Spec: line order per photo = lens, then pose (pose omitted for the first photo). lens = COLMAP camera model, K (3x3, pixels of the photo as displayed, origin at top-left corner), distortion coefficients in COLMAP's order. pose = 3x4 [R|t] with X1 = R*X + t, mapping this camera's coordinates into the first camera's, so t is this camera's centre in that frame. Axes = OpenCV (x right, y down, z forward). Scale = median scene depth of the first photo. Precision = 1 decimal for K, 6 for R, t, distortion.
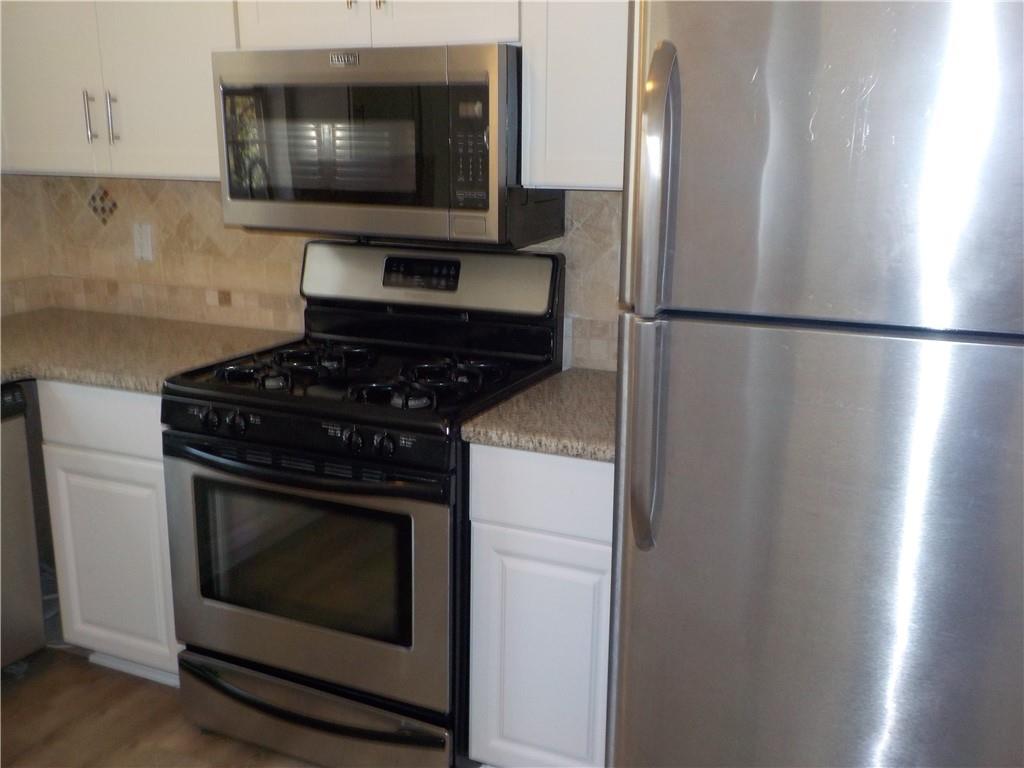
lens RADIAL K [[972.2, 0, 479.4], [0, 972.2, 382.0], [0, 0, 1]] dist [0.022766, 0.000264]
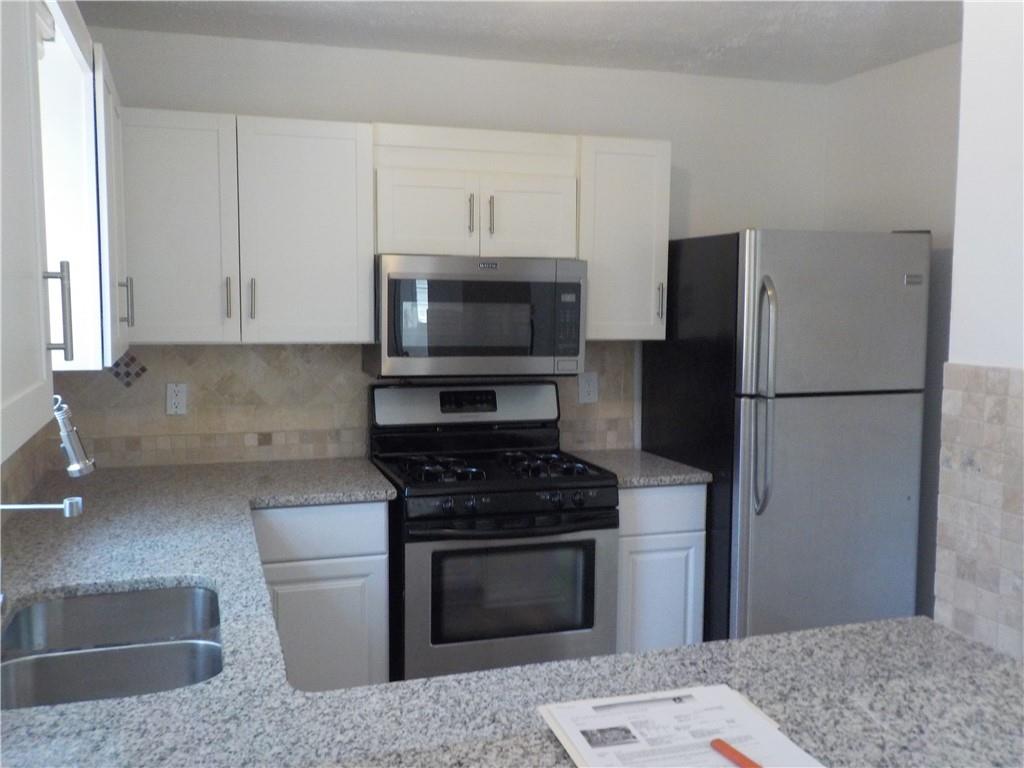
lens RADIAL K [[972.2, 0, 479.4], [0, 972.2, 382.0], [0, 0, 1]] dist [0.022766, 0.000264]
pose [[0.737059, -0.058603, 0.673283, -1.042863], [0.158765, 0.983368, -0.088211, -0.007756], [-0.656916, 0.171910, 0.734104, -0.094592]]
